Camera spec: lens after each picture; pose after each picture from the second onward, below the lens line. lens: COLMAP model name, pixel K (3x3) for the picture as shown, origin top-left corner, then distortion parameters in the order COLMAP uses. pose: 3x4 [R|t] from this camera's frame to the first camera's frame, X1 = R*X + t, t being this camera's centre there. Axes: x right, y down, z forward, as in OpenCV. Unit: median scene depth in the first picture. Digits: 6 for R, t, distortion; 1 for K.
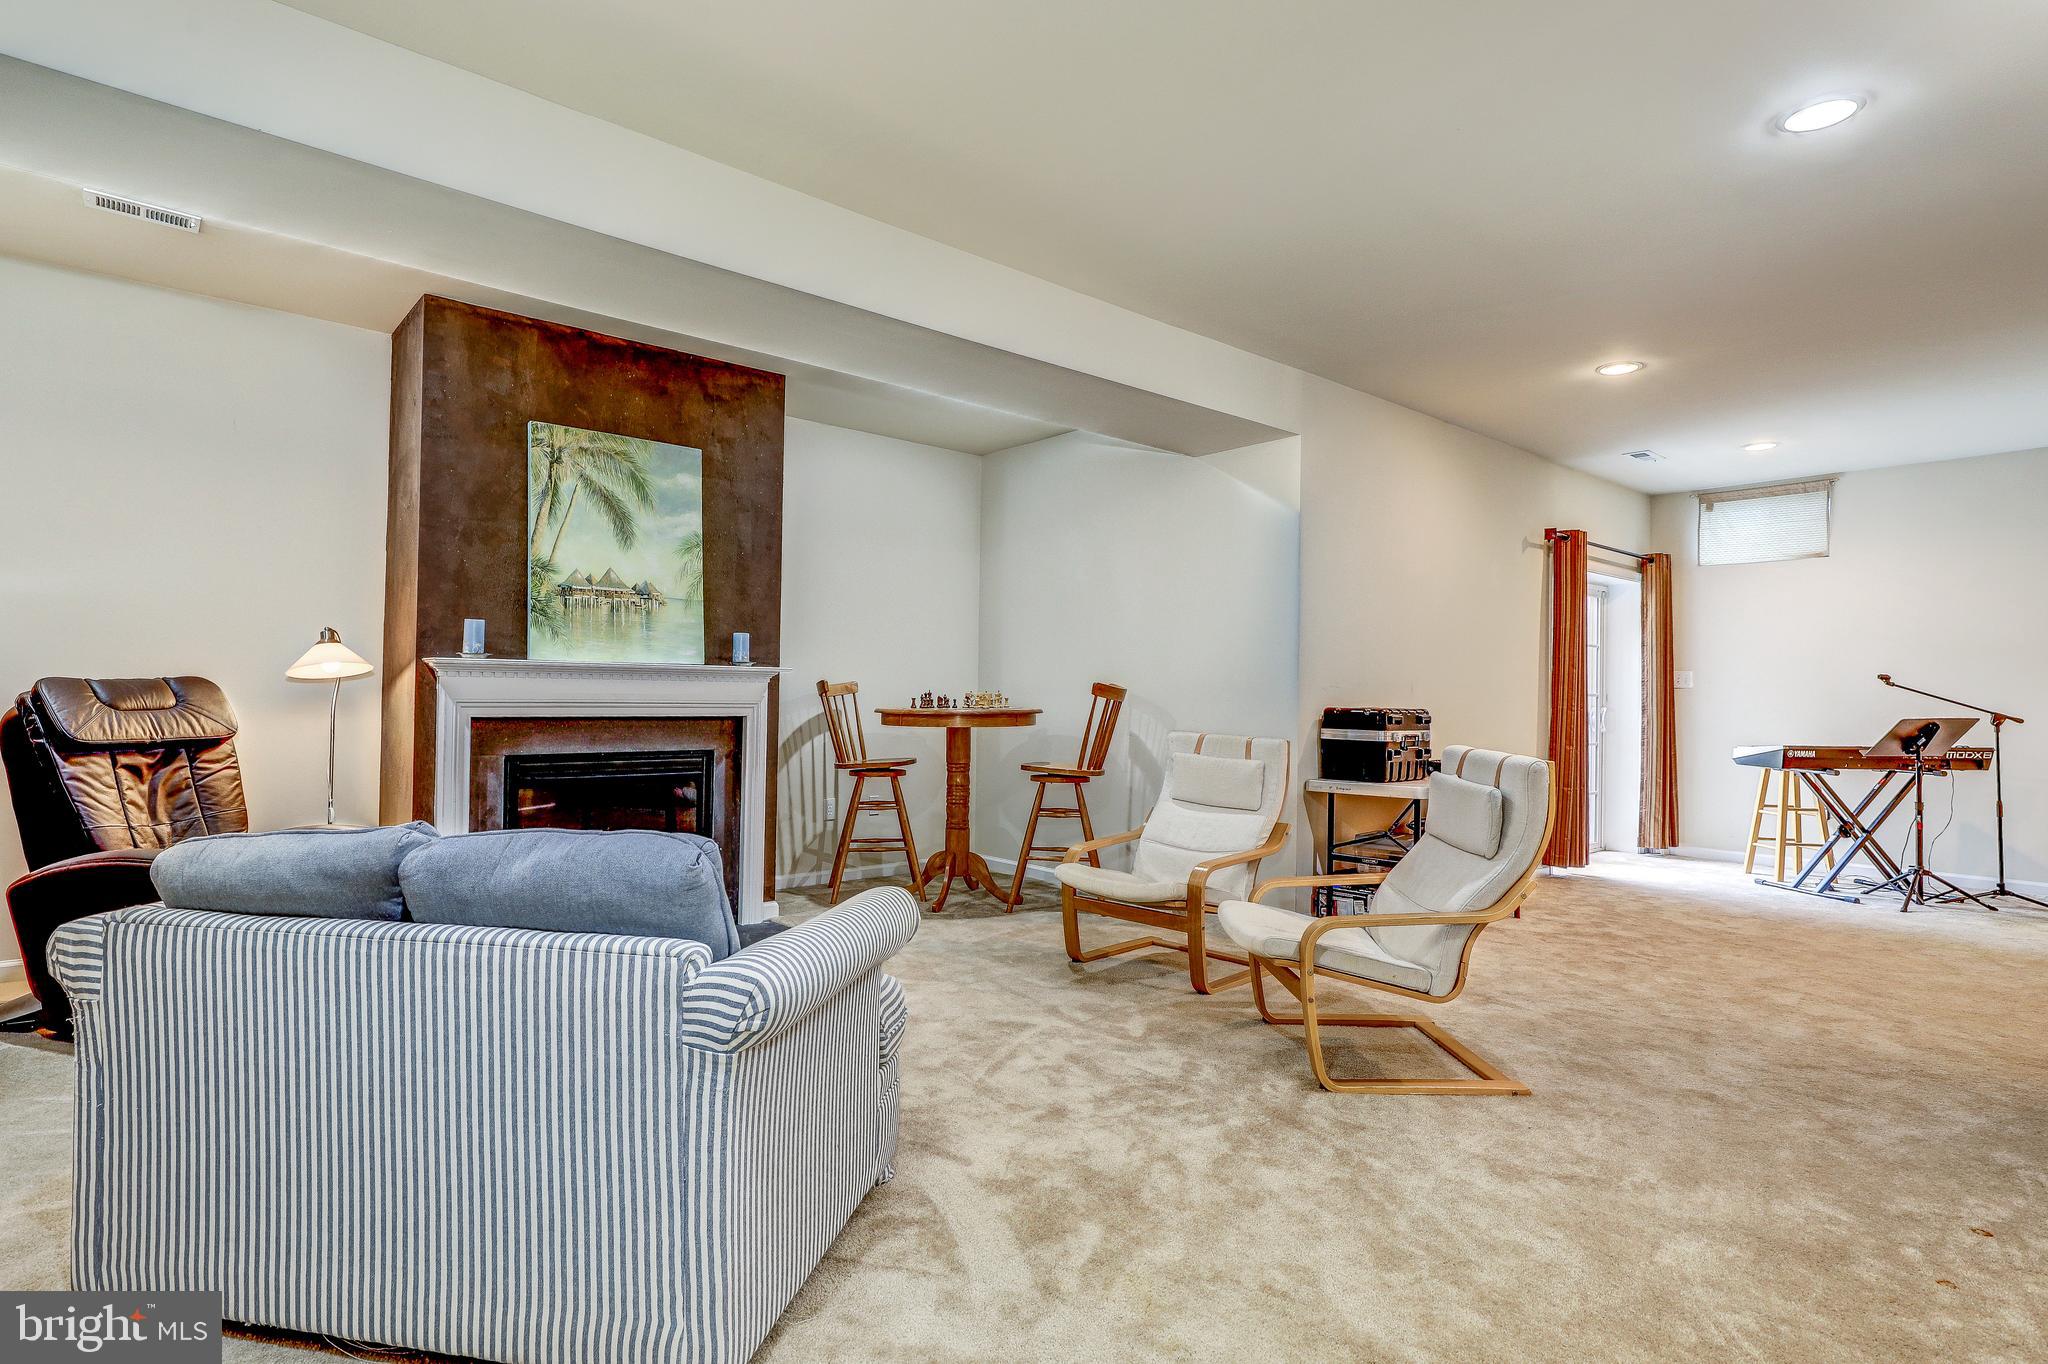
lens RADIAL K [[1049.0, 0, 1017.8], [0, 1049.0, 694.1], [0, 0, 1]] dist [0.005371, -0.000895]
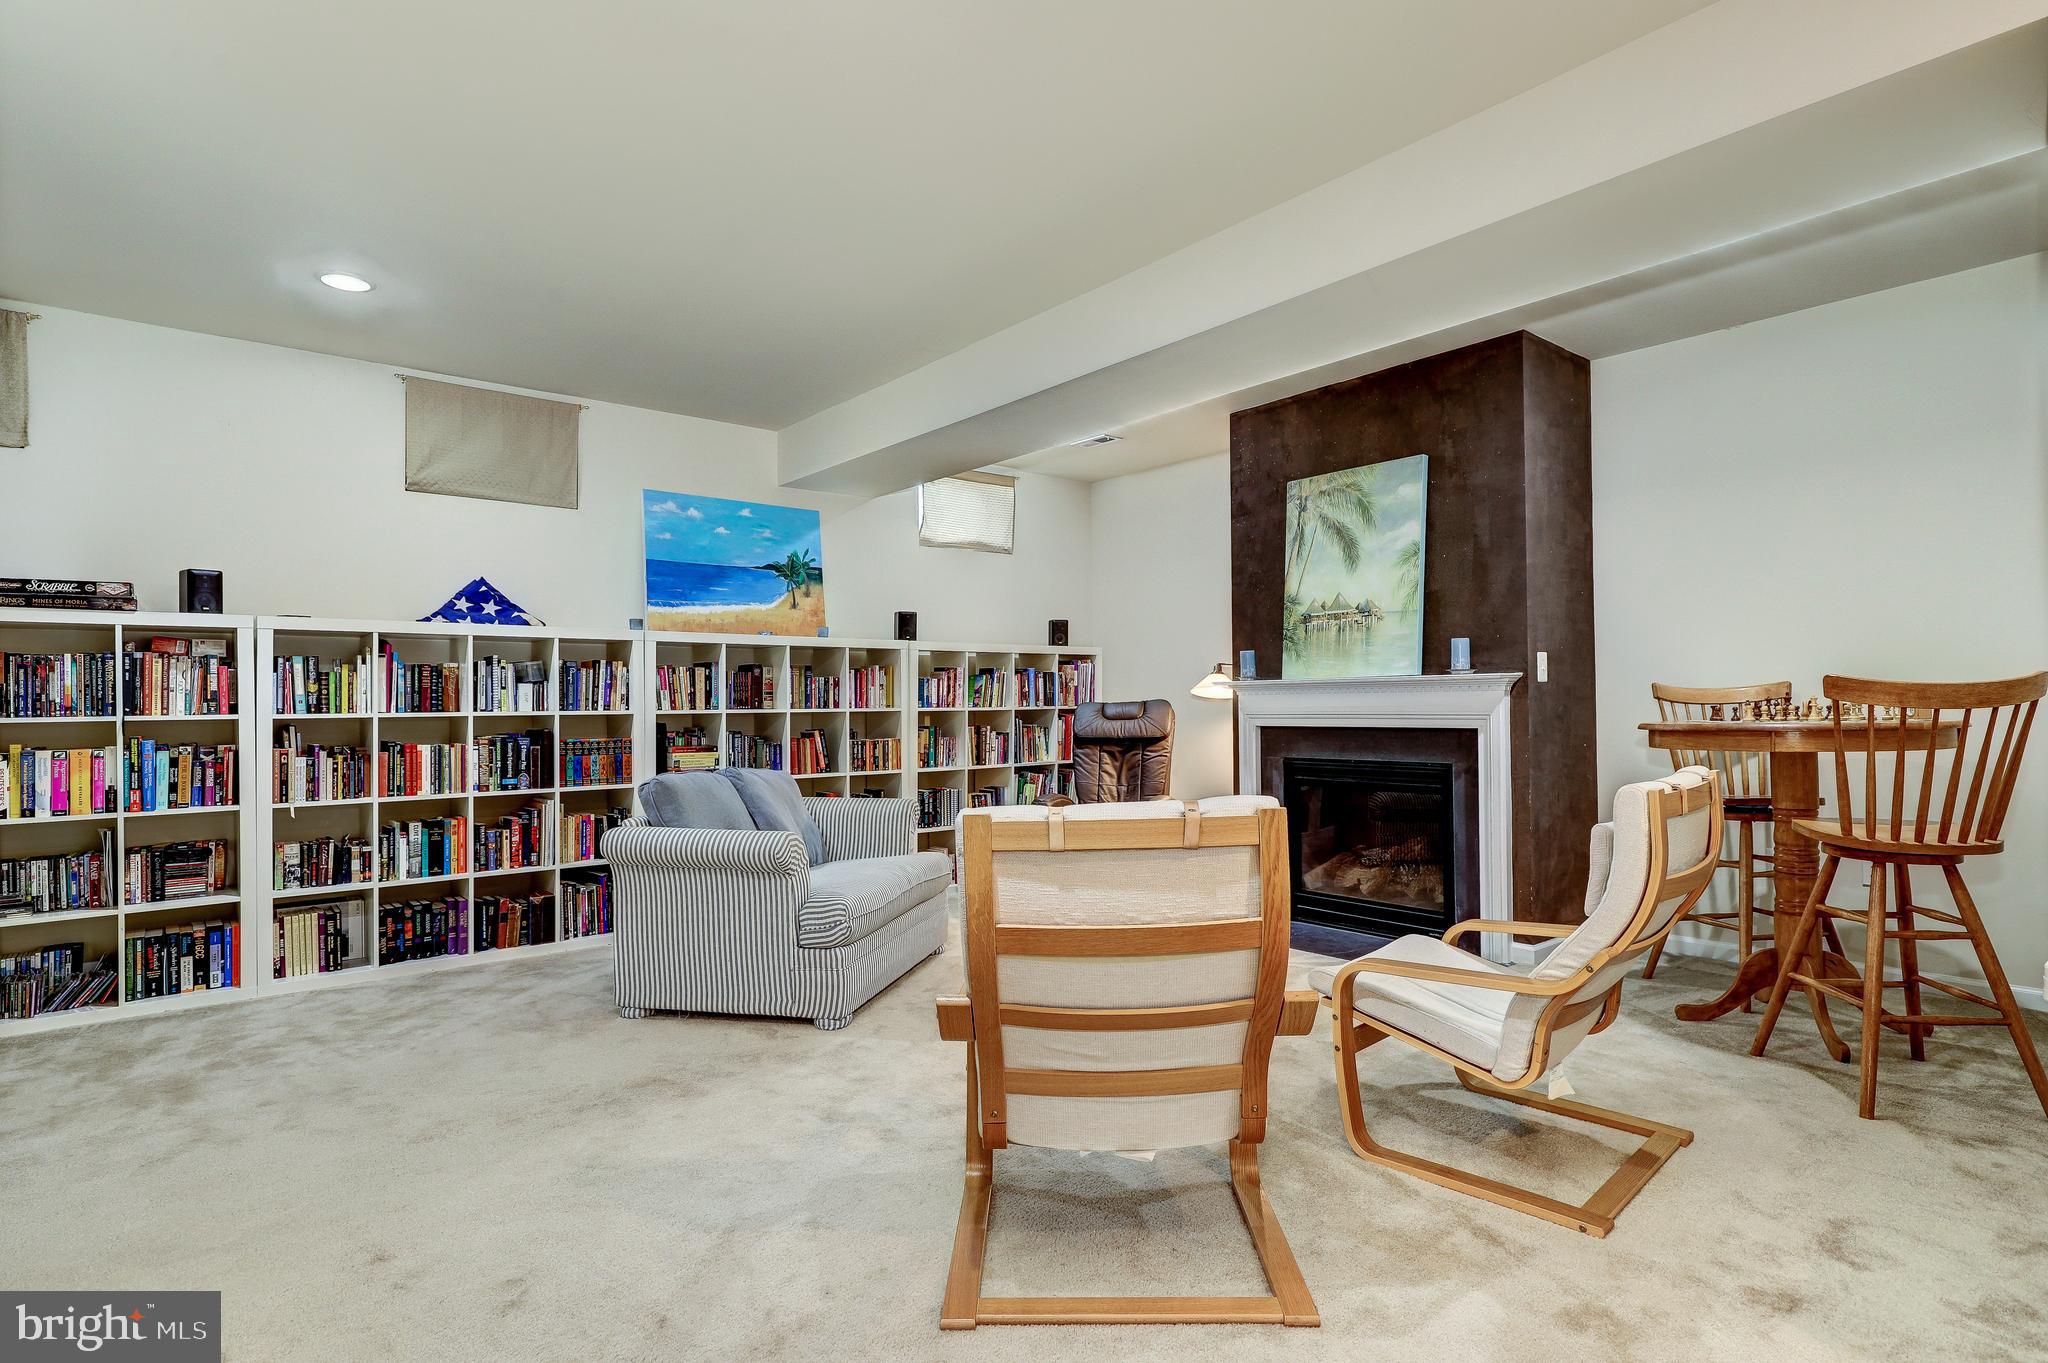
lens RADIAL K [[1058.0, 0, 1015.5], [0, 1058.0, 694.1], [0, 0, 1]] dist [0.001553, -0.000108]
pose [[-0.020615, -0.022623, -0.999532, 0.717100], [0.010727, 0.999681, -0.022847, 0.008295], [0.999730, -0.011193, -0.020366, 0.670966]]
